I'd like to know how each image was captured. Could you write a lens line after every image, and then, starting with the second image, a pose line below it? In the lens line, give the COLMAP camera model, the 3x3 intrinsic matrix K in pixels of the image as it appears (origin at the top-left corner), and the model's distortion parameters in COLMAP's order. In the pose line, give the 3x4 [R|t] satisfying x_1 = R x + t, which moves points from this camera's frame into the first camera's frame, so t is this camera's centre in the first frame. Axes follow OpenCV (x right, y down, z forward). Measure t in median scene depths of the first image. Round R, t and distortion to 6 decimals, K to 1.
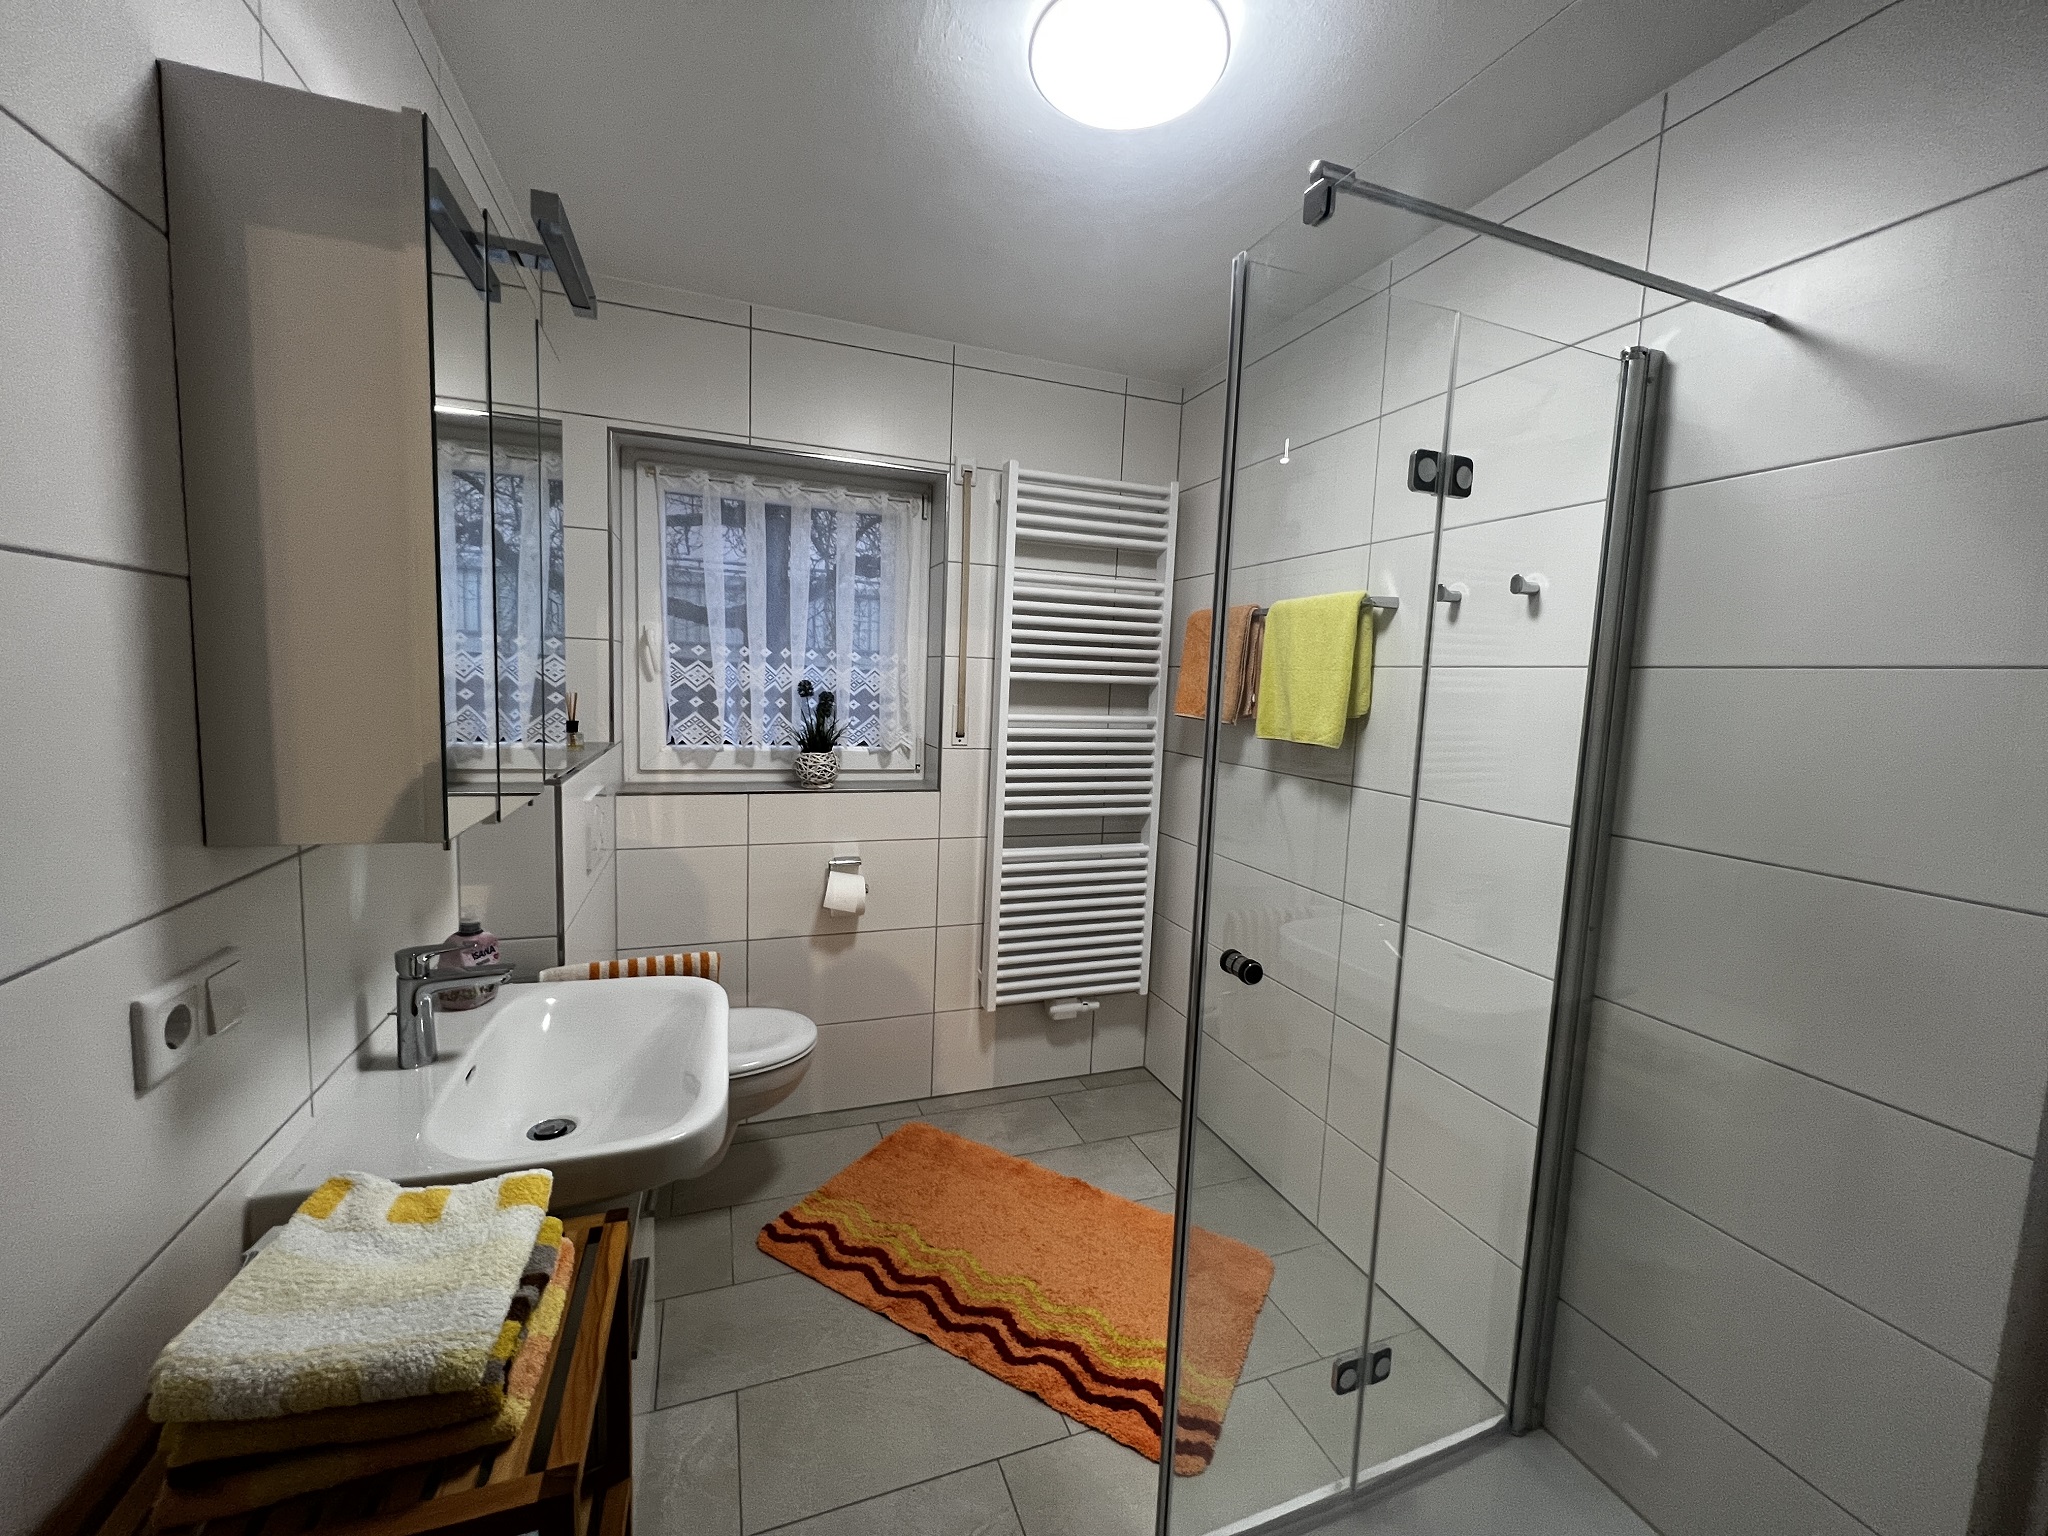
lens RADIAL K [[822.2, 0, 1021.8], [0, 822.2, 760.0], [0, 0, 1]] dist [-0.001406, 0.000154]
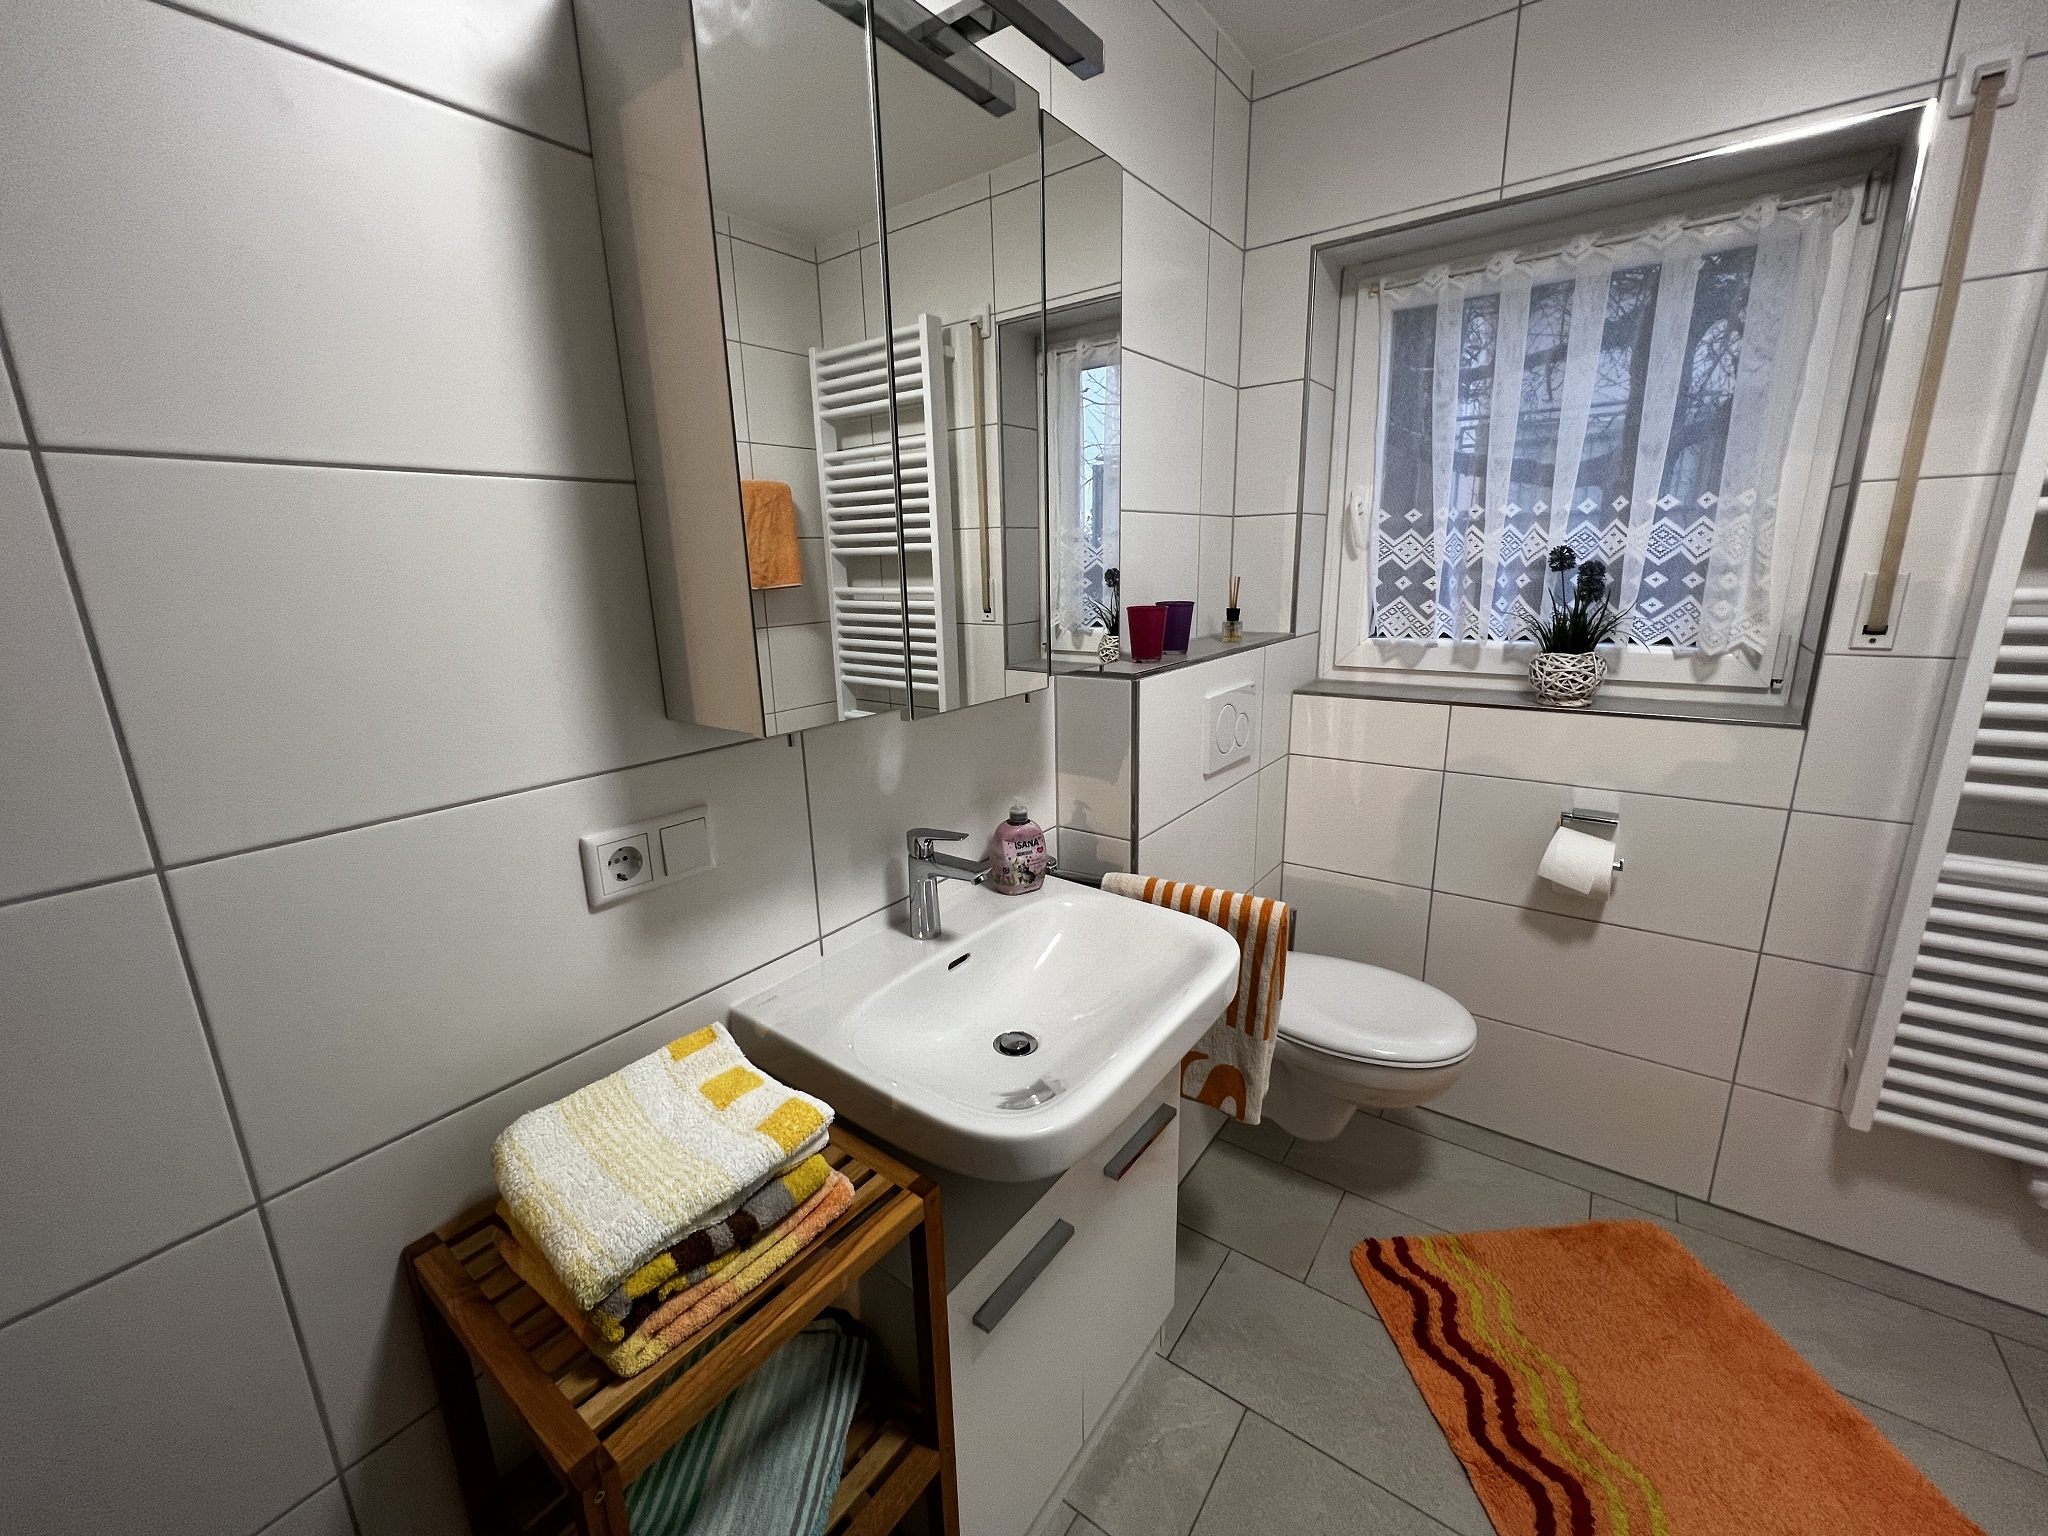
lens RADIAL K [[822.2, 0, 1013.7], [0, 822.2, 763.1], [0, 0, 1]] dist [-0.001406, 0.000154]
pose [[0.543533, 0.147866, -0.826261, 0.080330], [-0.033206, 0.987379, 0.154856, -0.009412], [0.838731, -0.056733, 0.541583, 0.240438]]
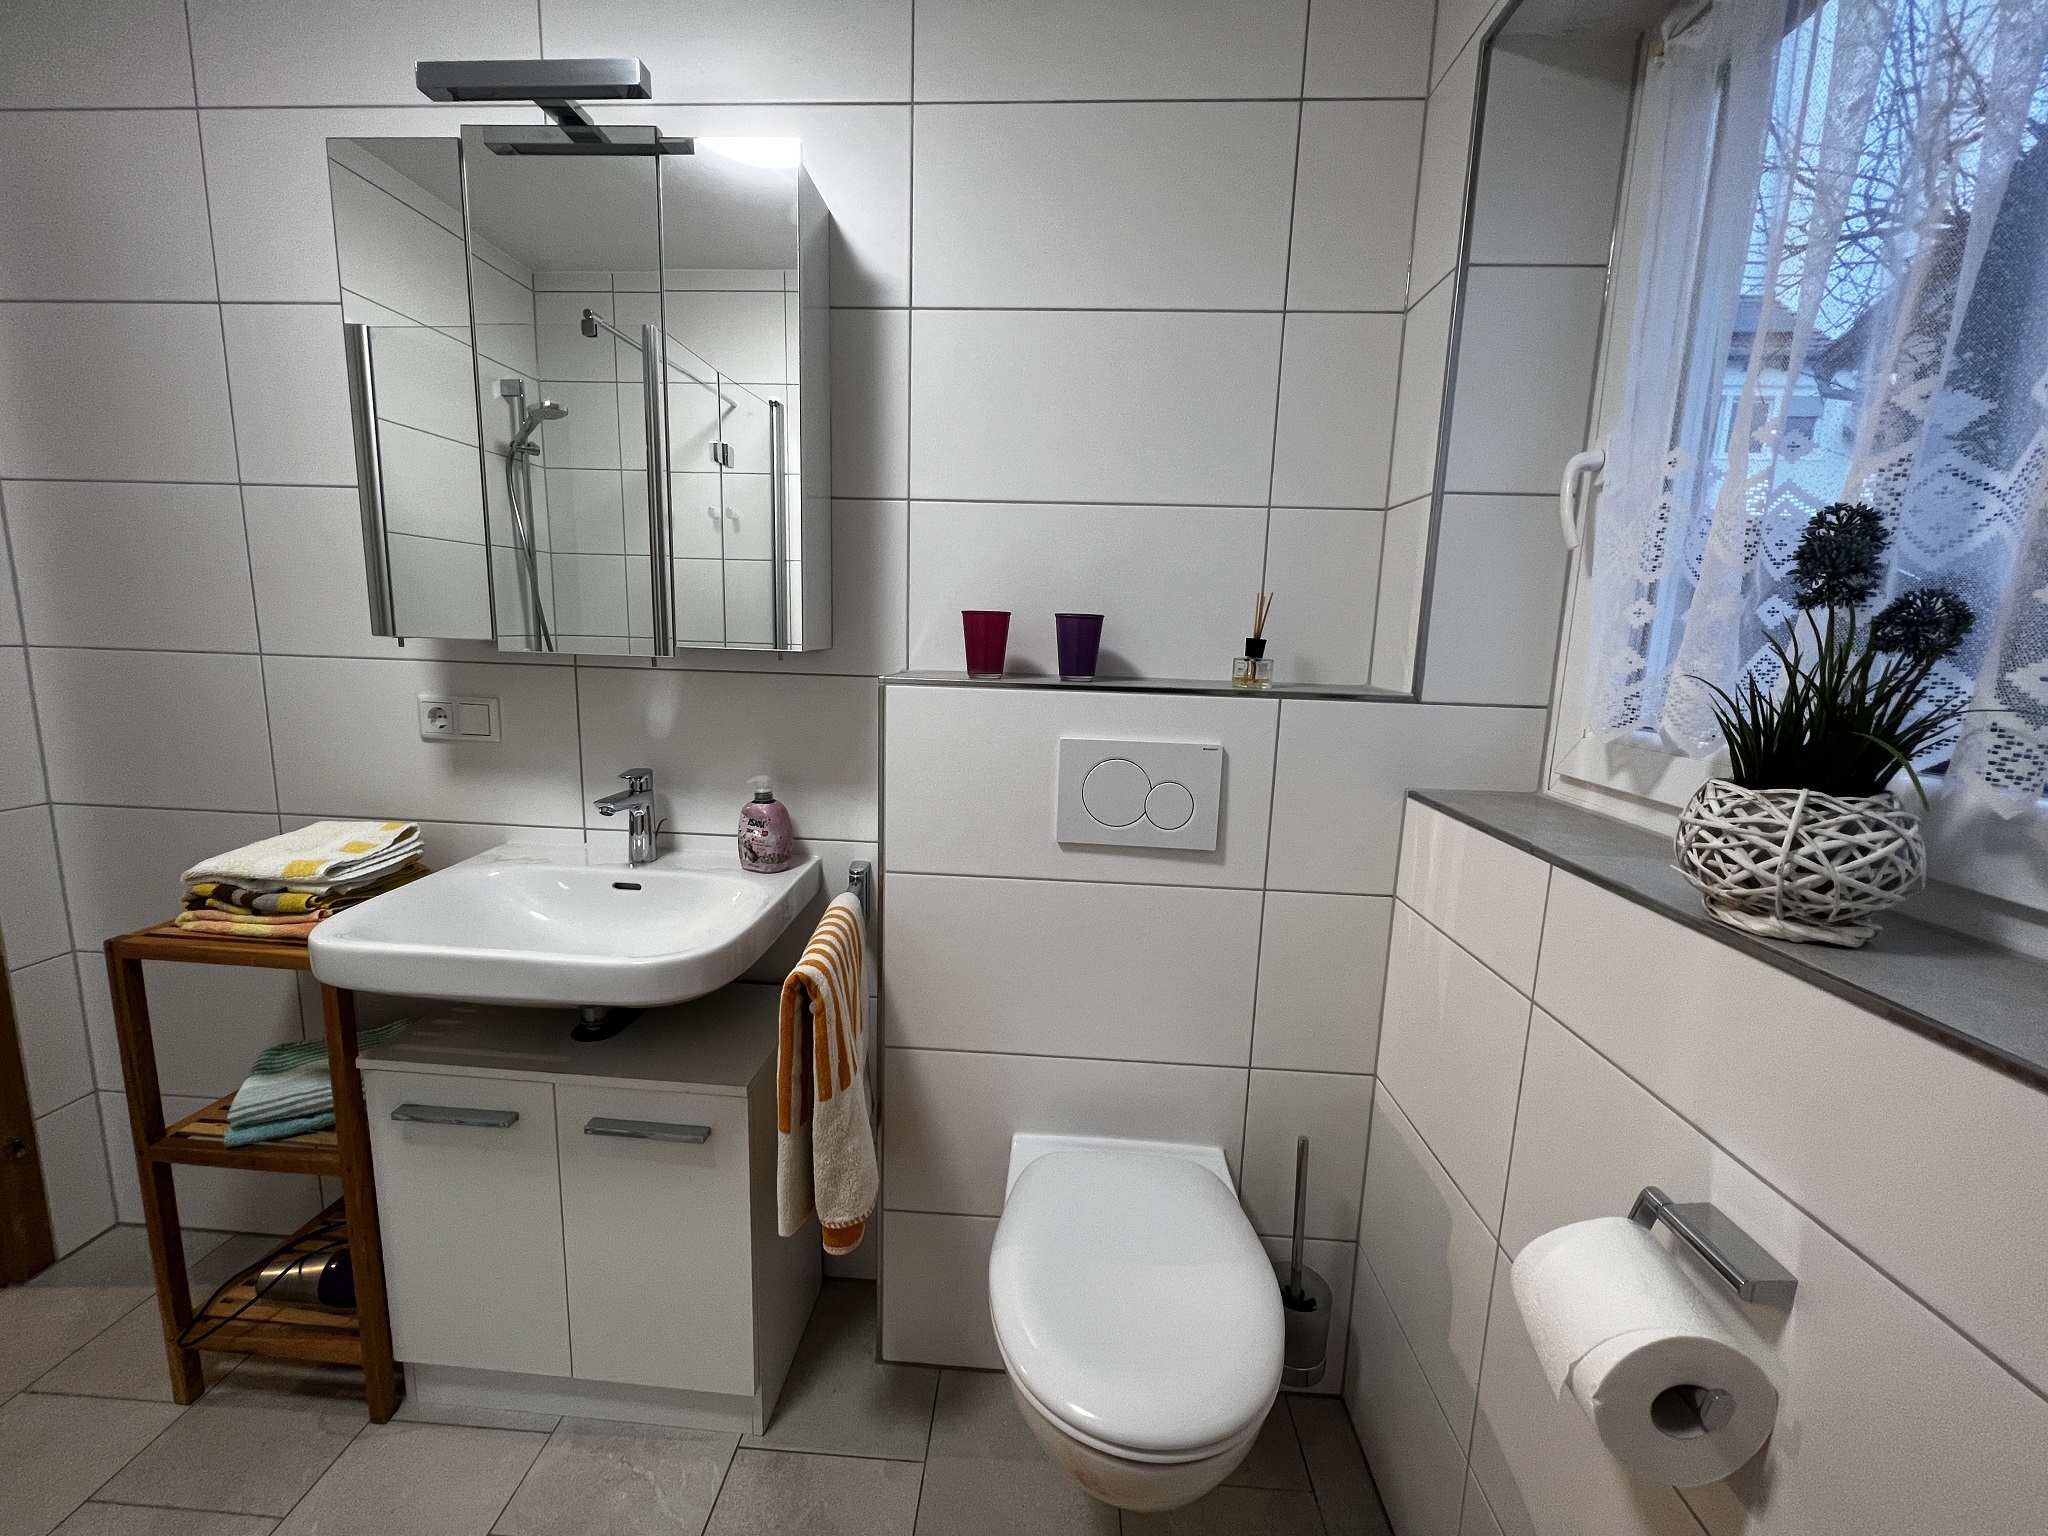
lens RADIAL K [[822.2, 0, 1016.9], [0, 822.2, 756.9], [0, 0, 1]] dist [-0.001406, 0.000154]
pose [[-0.393090, 0.087637, -0.915314, 0.079749], [-0.138222, 0.978505, 0.153048, -0.025627], [0.909052, 0.186678, -0.372527, 0.887523]]
